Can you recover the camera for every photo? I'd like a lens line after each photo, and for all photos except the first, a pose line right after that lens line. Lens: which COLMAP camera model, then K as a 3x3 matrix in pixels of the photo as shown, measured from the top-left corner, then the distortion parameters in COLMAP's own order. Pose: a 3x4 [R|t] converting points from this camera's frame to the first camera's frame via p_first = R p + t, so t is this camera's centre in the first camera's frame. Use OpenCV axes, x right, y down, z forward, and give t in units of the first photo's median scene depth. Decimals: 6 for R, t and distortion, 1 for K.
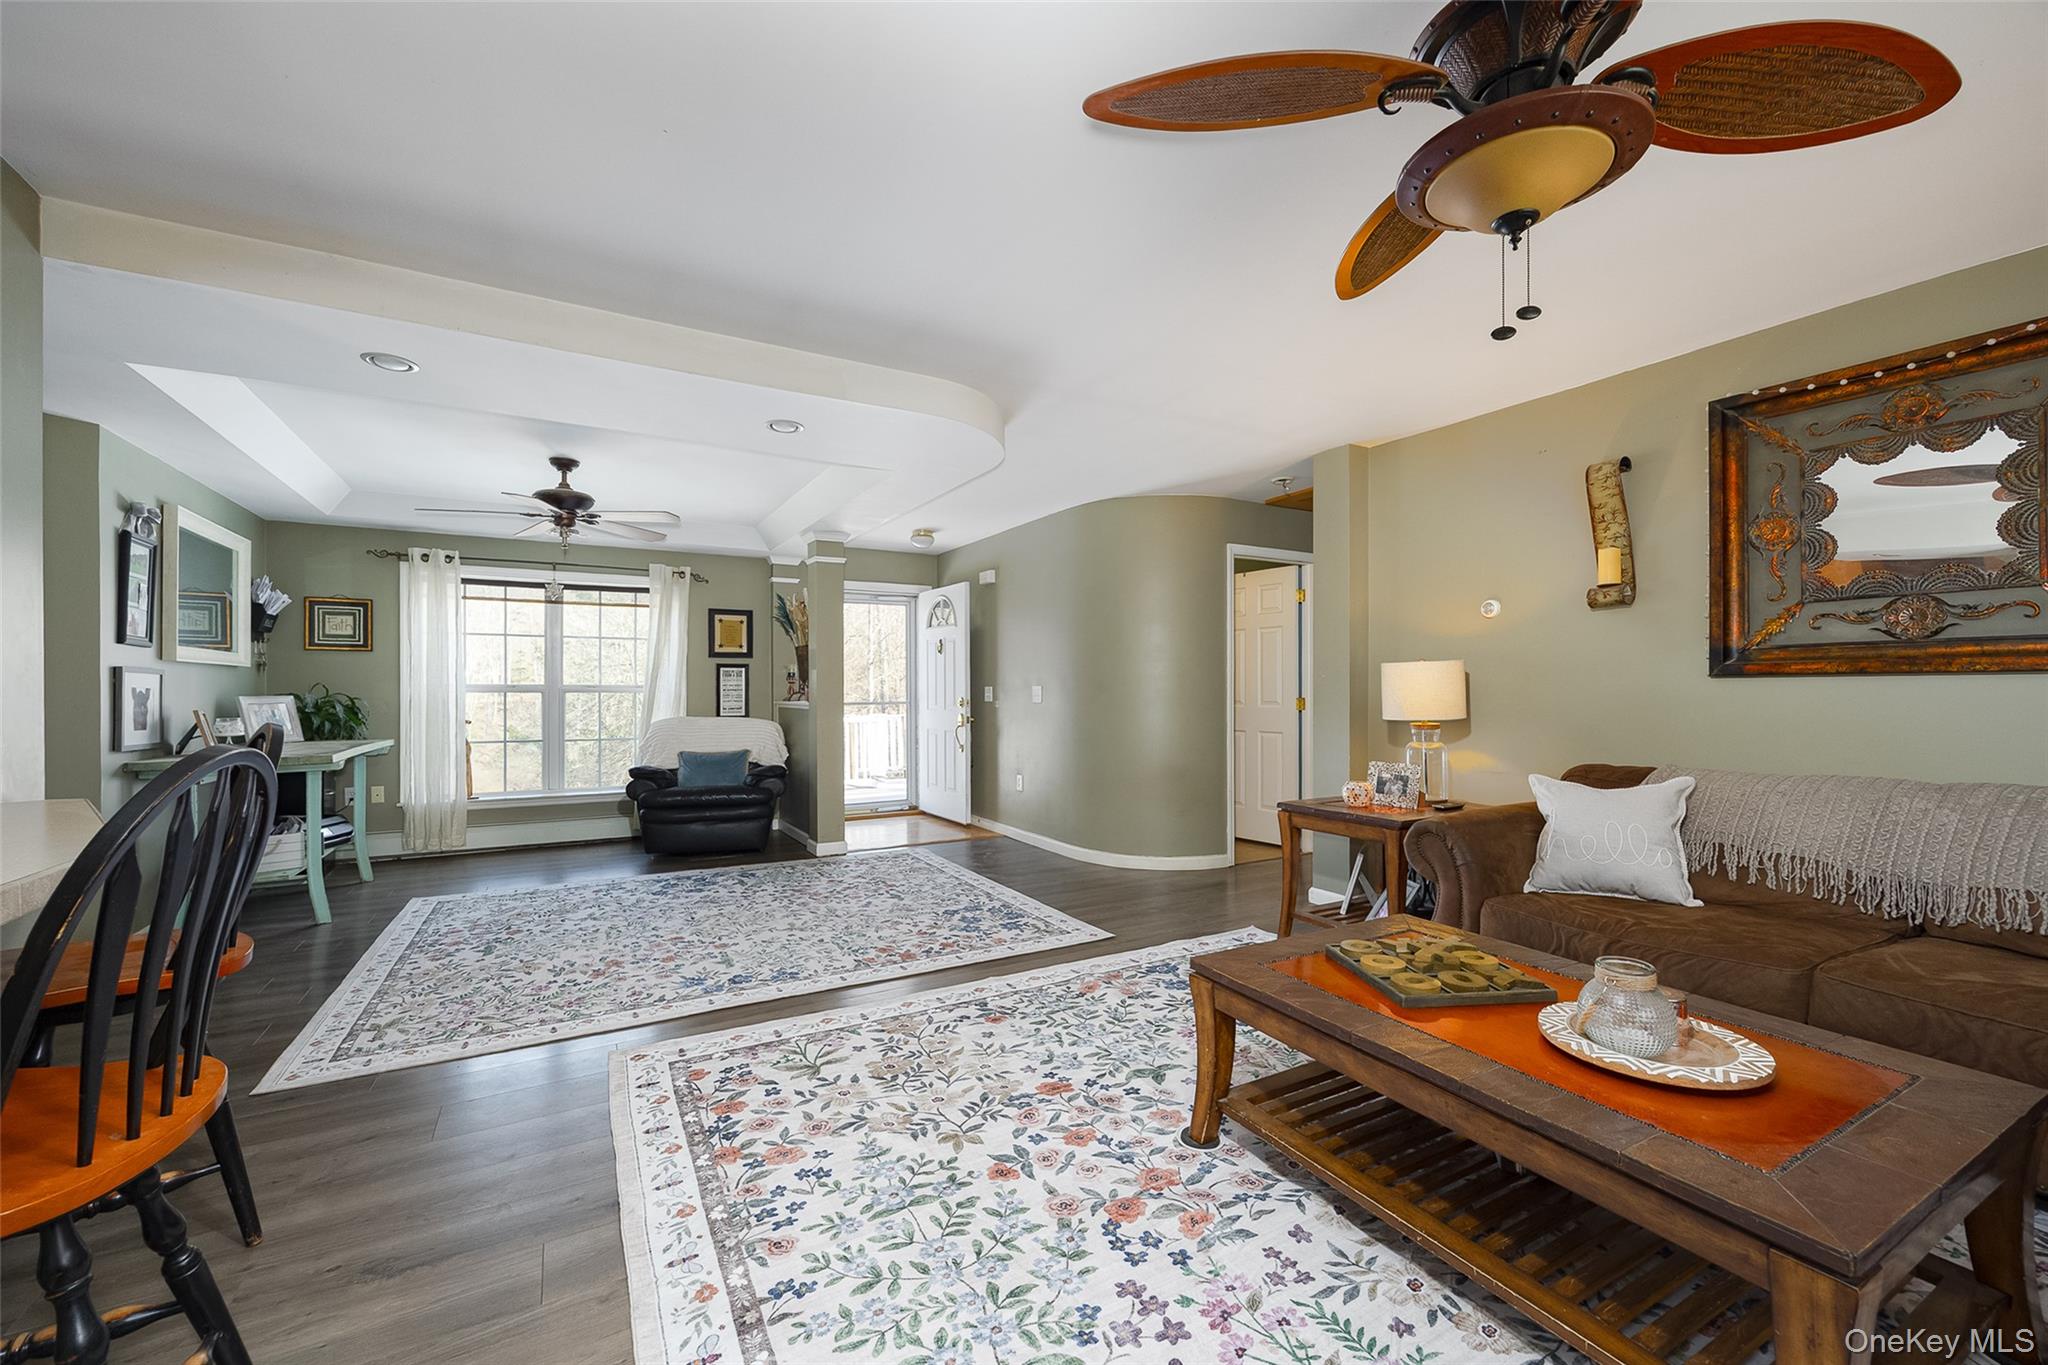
lens RADIAL K [[792.6, 0, 1005.6], [0, 792.6, 684.6], [0, 0, 1]] dist [-0.008128, 0.000042]
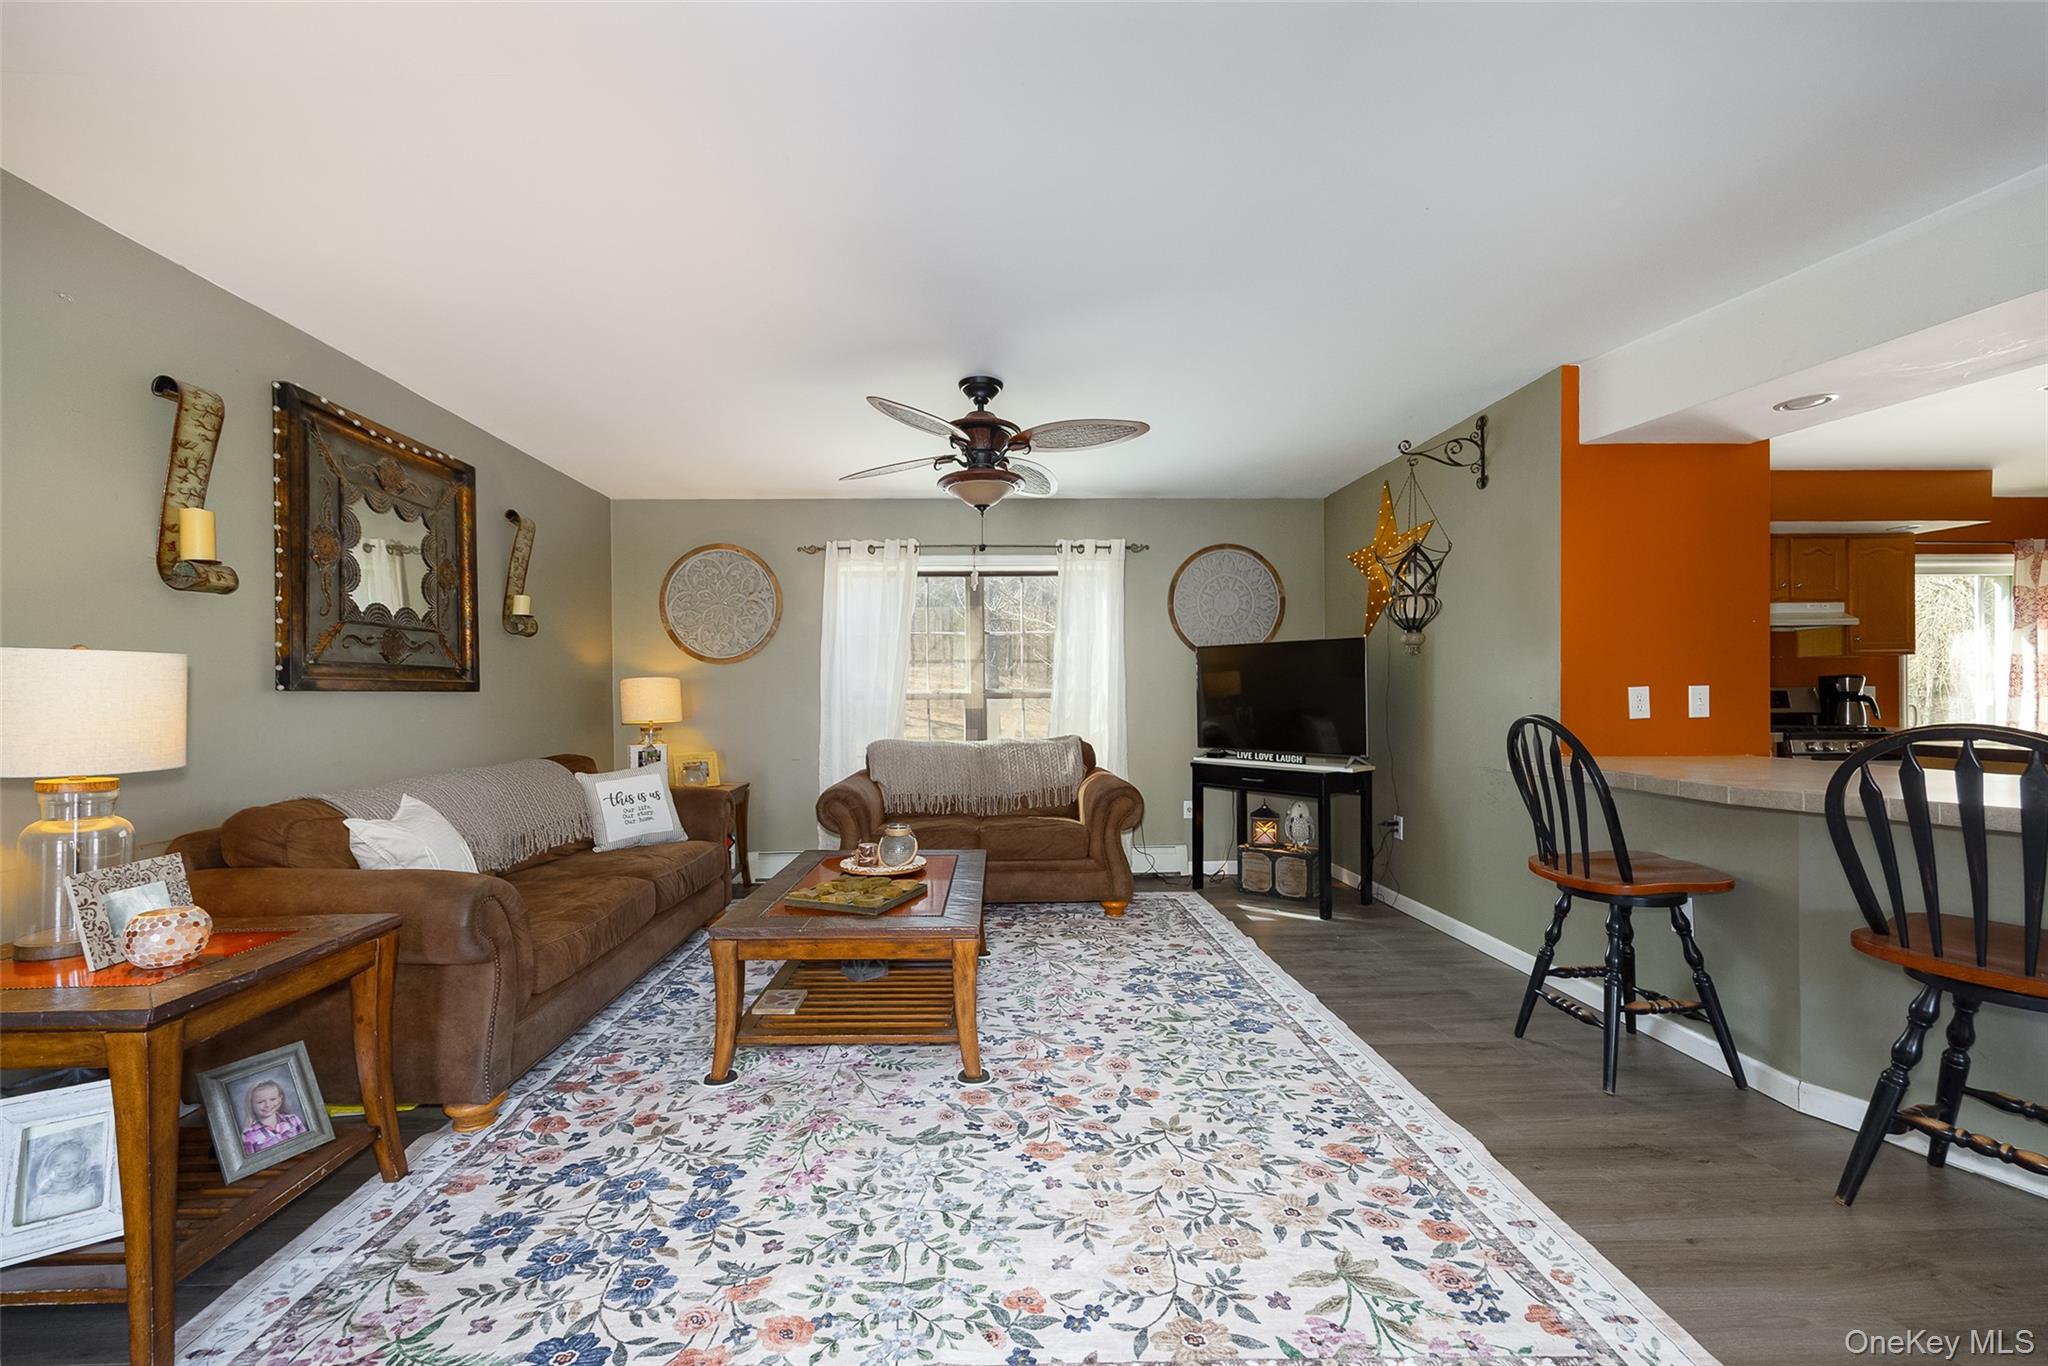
lens RADIAL K [[792.6, 0, 1016.9], [0, 792.6, 687.3], [0, 0, 1]] dist [-0.008128, 0.000042]
pose [[-0.897733, 0.012911, 0.440351, -0.347035], [0.004285, 0.999779, -0.020578, 0.009530], [-0.440519, -0.016587, -0.897590, 2.053162]]
